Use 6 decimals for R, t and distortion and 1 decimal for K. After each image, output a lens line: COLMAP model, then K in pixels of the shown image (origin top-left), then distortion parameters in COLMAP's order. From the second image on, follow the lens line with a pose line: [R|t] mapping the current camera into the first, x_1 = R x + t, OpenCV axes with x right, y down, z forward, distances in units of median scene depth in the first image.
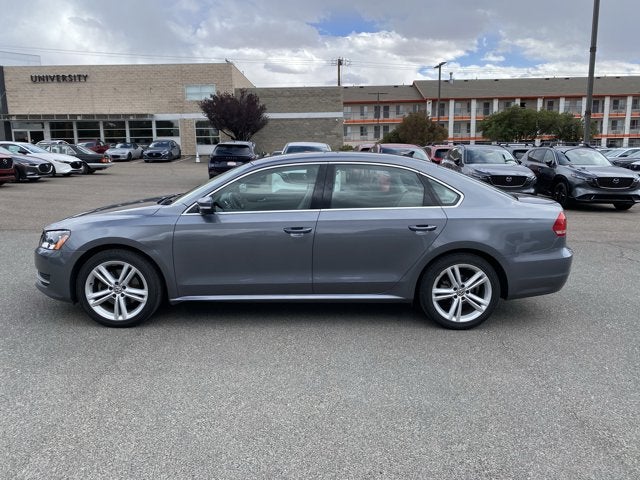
lens RADIAL K [[506.4, 0, 310.5], [0, 506.4, 238.2], [0, 0, 1]] dist [0.007430, -0.000979]
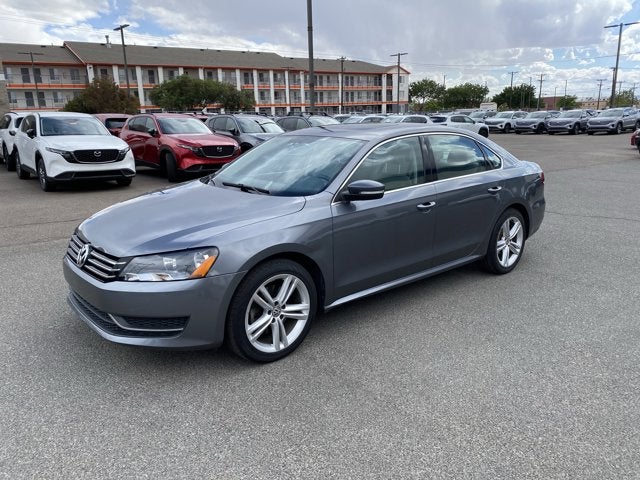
lens RADIAL K [[506.4, 0, 310.5], [0, 506.4, 238.2], [0, 0, 1]] dist [0.007430, -0.000979]
pose [[0.771000, -0.160024, 0.616401, -0.107362], [0.123141, 0.987109, 0.102238, -0.010793], [-0.624816, -0.002921, 0.780767, 0.050242]]
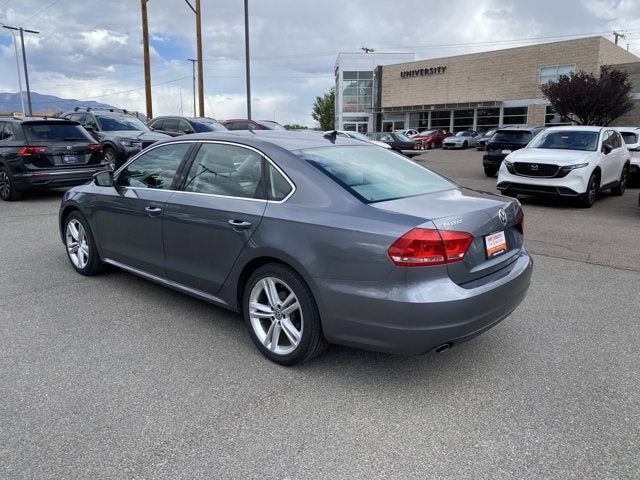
lens RADIAL K [[498.1, 0, 320.0], [0, 498.1, 240.0], [0, 0, 1]] dist [-0.000497, 0.000570]
pose [[0.726471, 0.140520, -0.672677, 0.115004], [-0.122463, 0.989674, 0.074484, -0.009417], [0.676198, 0.028267, 0.736178, 0.067531]]
